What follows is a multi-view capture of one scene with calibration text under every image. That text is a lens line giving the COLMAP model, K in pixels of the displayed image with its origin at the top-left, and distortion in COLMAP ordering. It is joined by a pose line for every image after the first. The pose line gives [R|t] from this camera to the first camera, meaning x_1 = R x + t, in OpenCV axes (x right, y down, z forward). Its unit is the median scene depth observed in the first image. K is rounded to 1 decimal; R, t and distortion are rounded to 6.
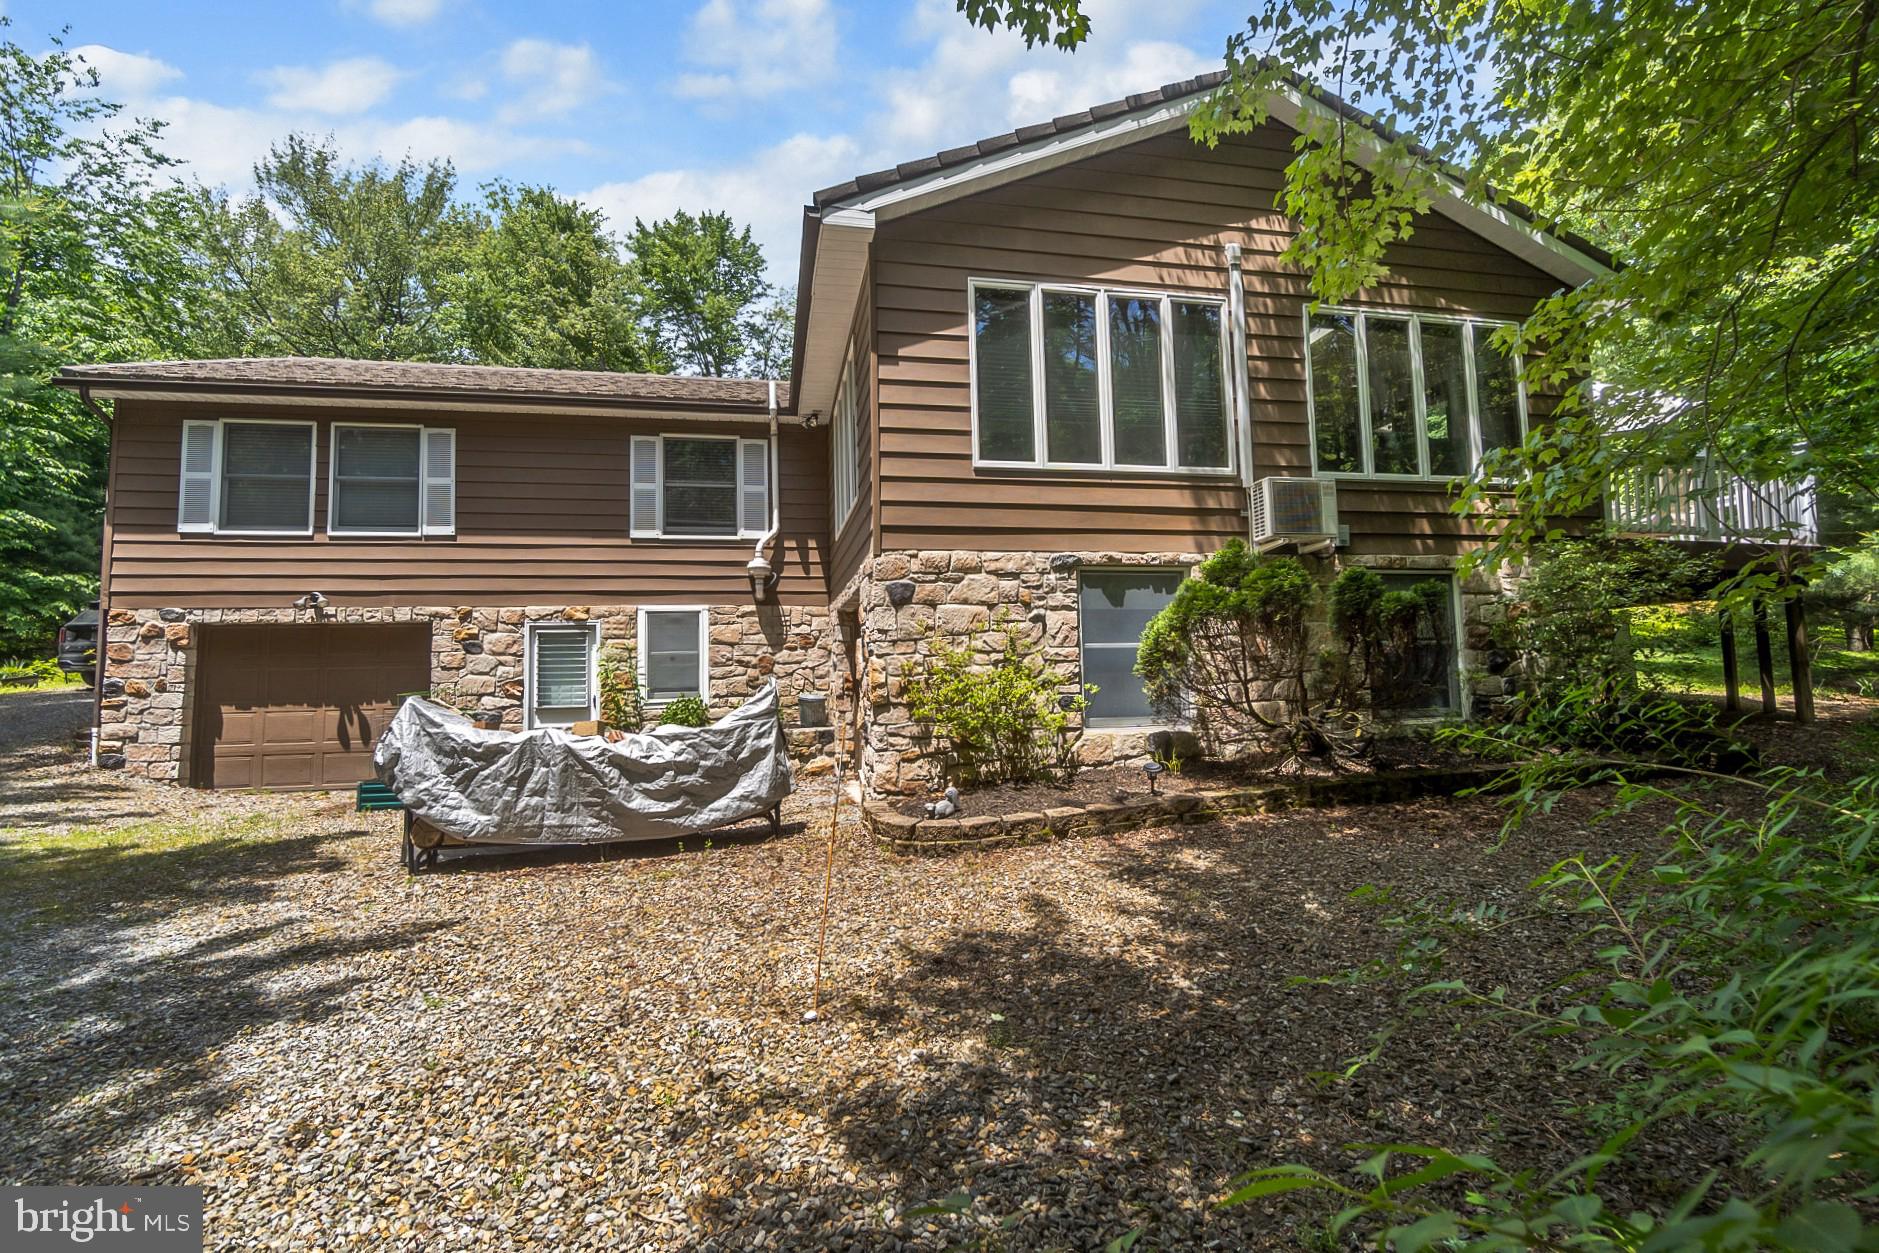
lens RADIAL K [[808.6, 0, 927.1], [0, 808.6, 618.5], [0, 0, 1]] dist [-0.008766, 0.000384]
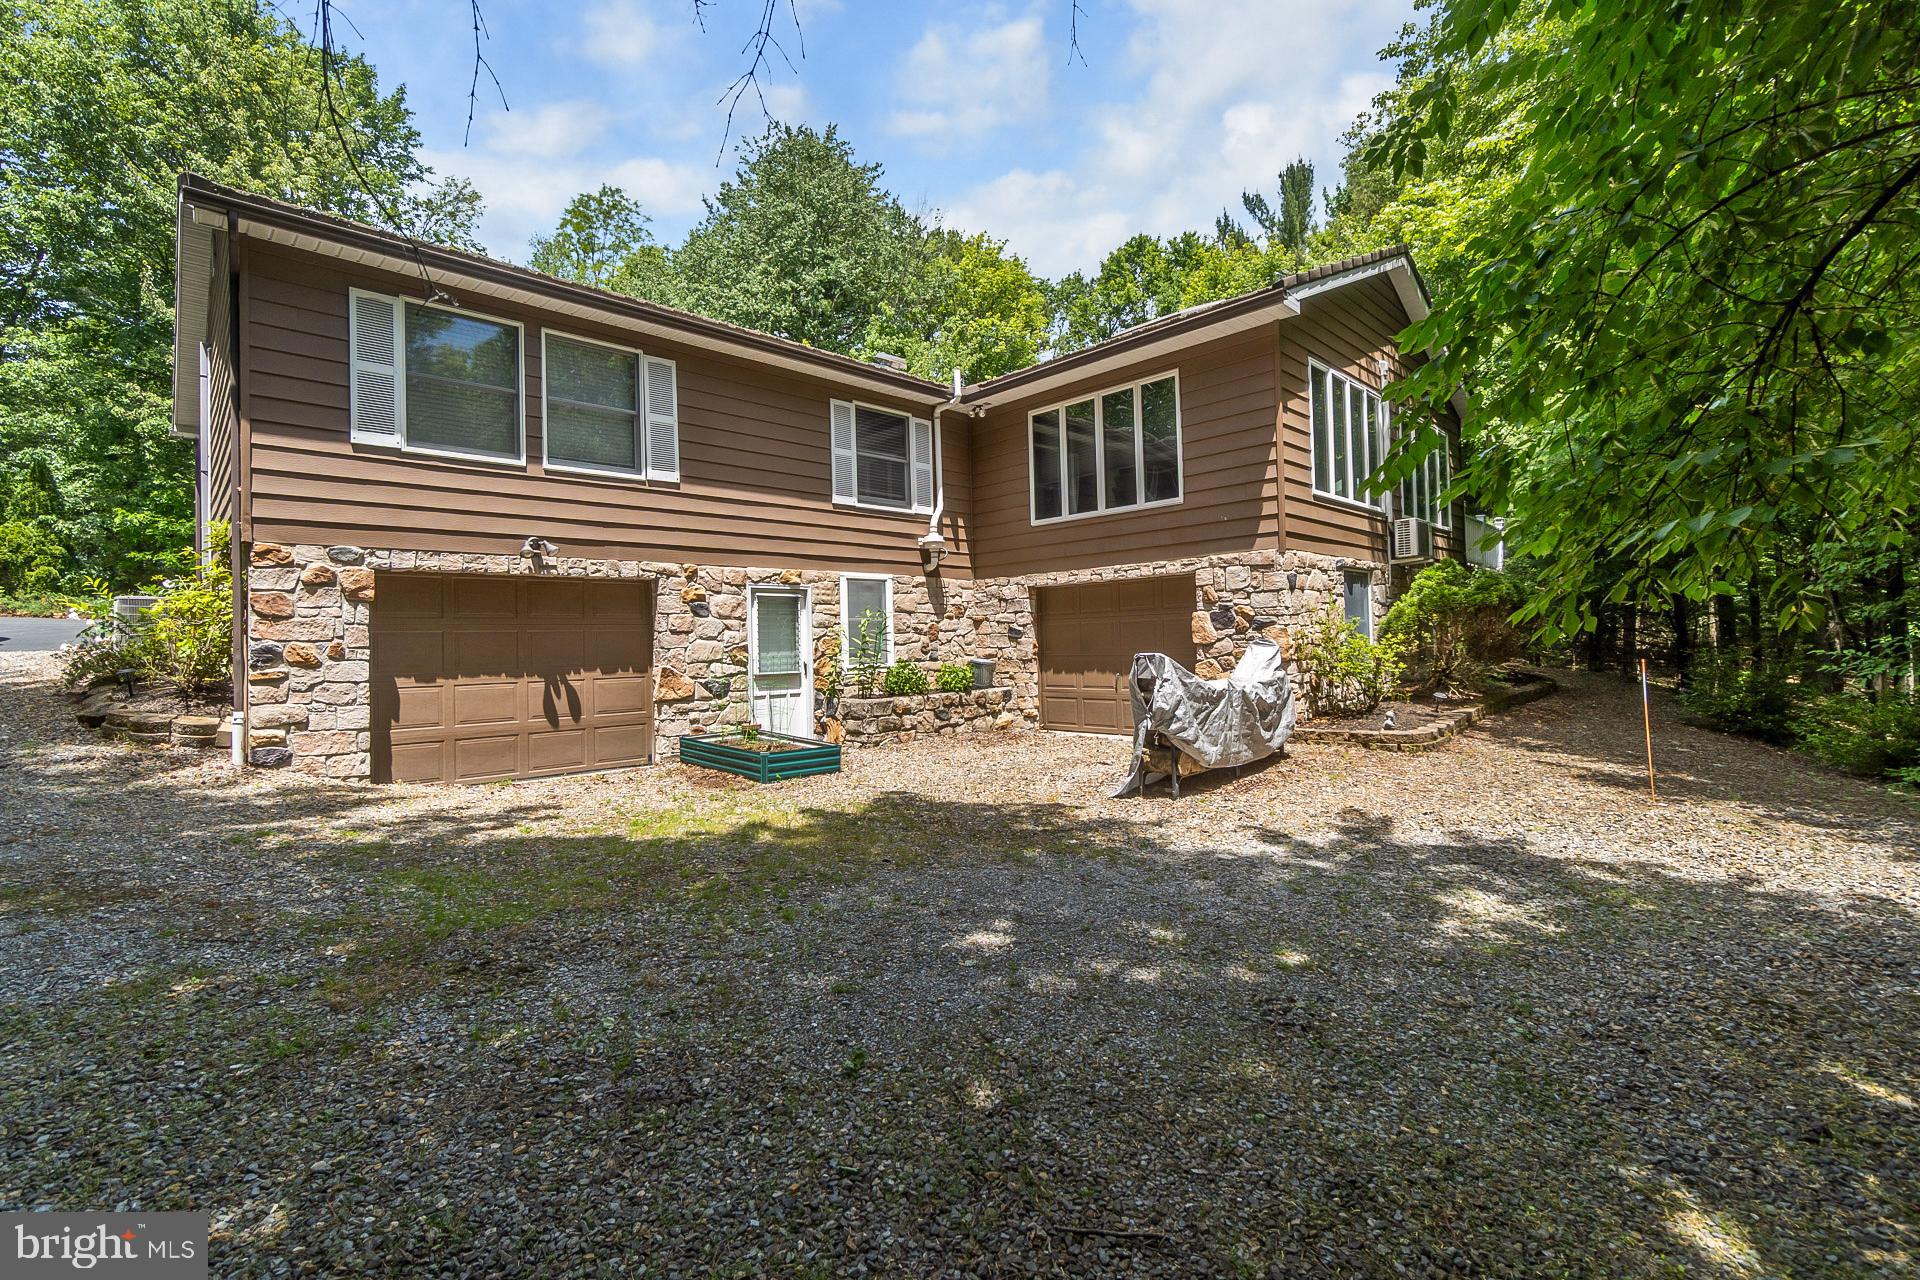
lens RADIAL K [[826.2, 0, 900.0], [0, 826.2, 634.1], [0, 0, 1]] dist [-0.008766, 0.000384]
pose [[0.851991, 0.010077, 0.523459, -0.858639], [-0.036709, 0.998504, 0.040526, 0.017409], [-0.522267, -0.053743, 0.851087, 0.087451]]
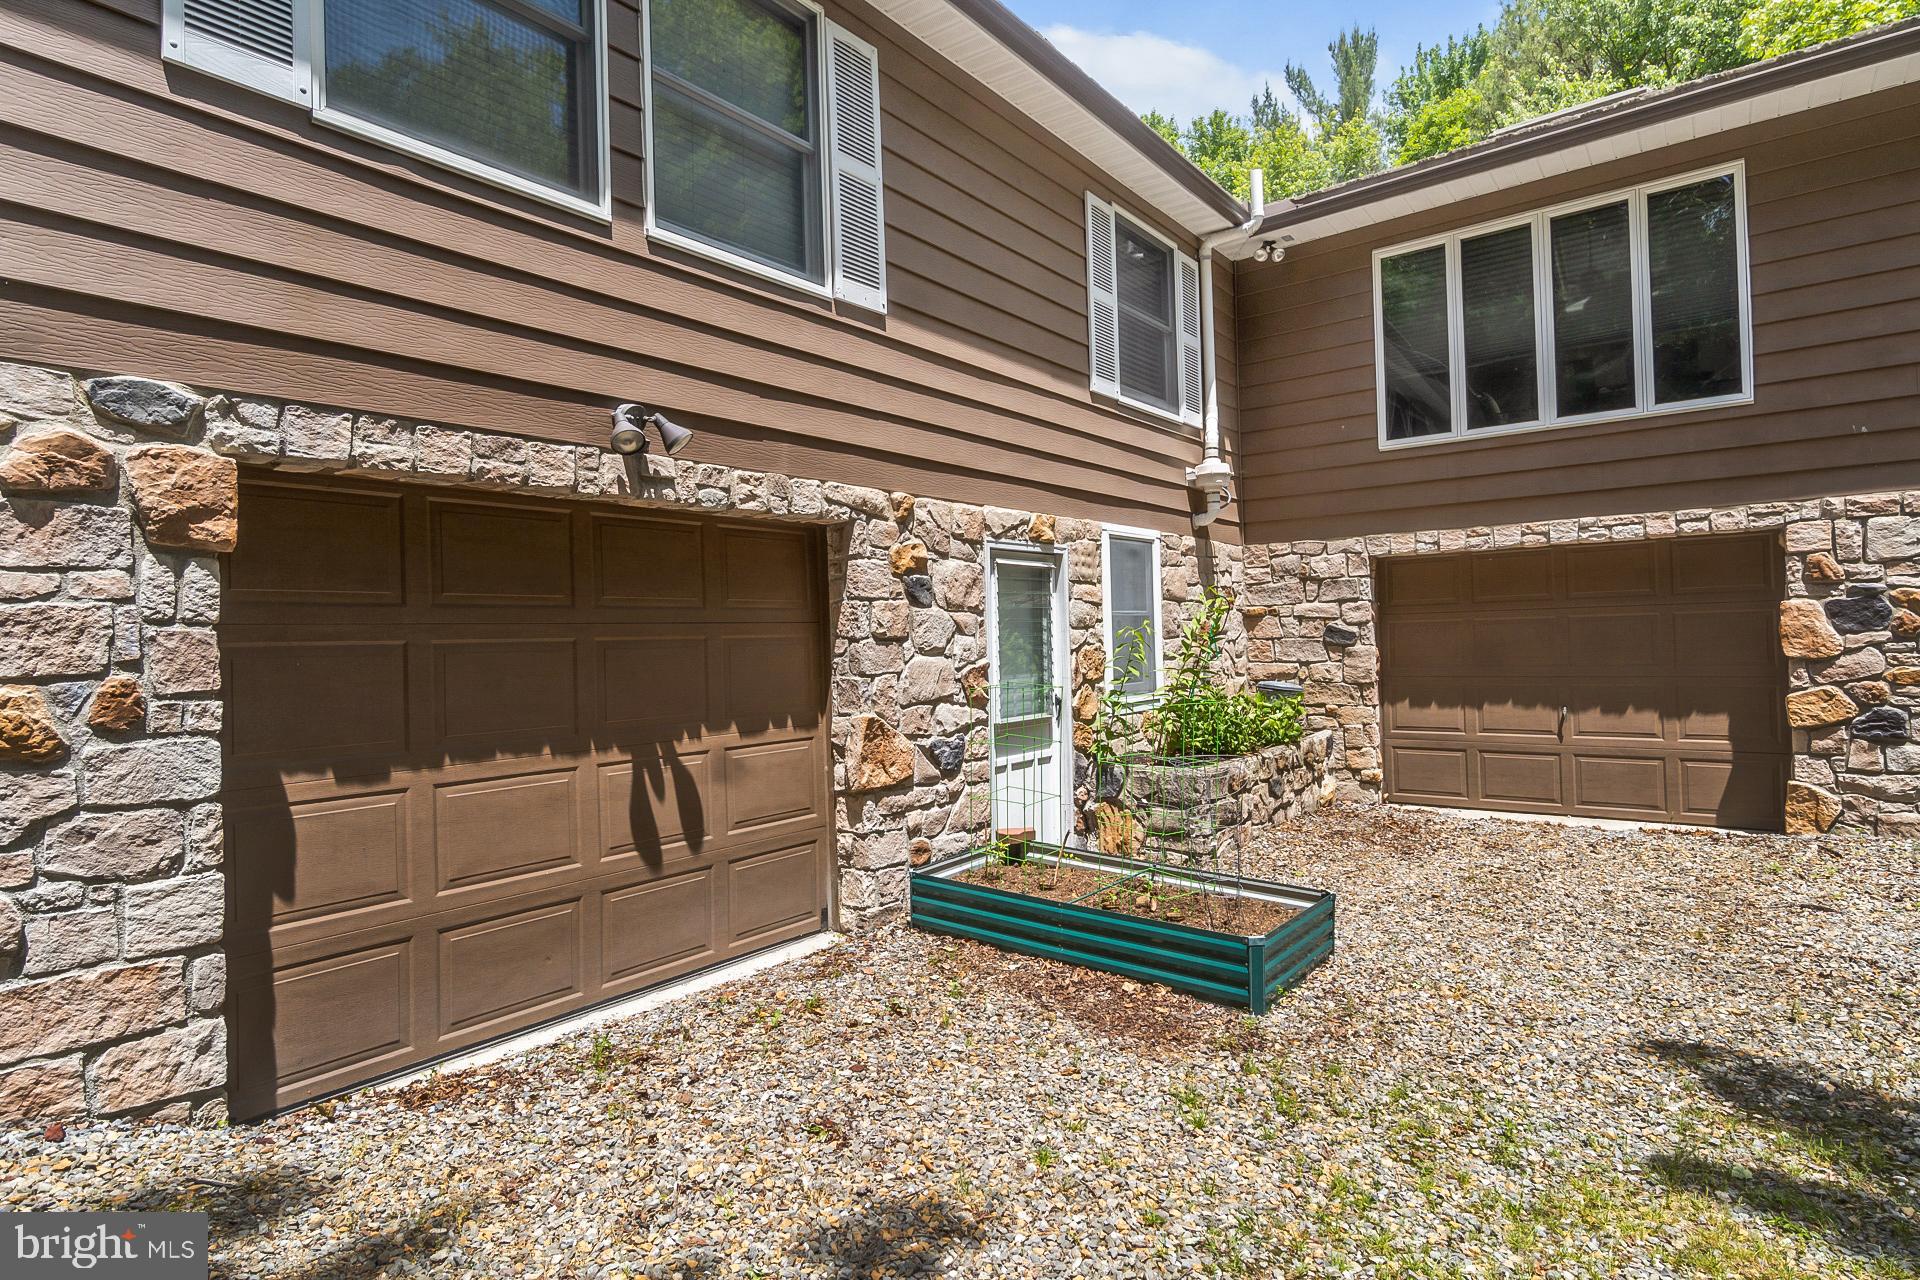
lens RADIAL K [[1002.2, 0, 890.1], [0, 1002.2, 631.5], [0, 0, 1]] dist [-0.000723, -0.000897]
pose [[0.765468, 0.009437, 0.643404, -0.915766], [-0.041516, 0.998533, 0.034747, 0.039555], [-0.642133, -0.053309, 0.764737, 0.603100]]
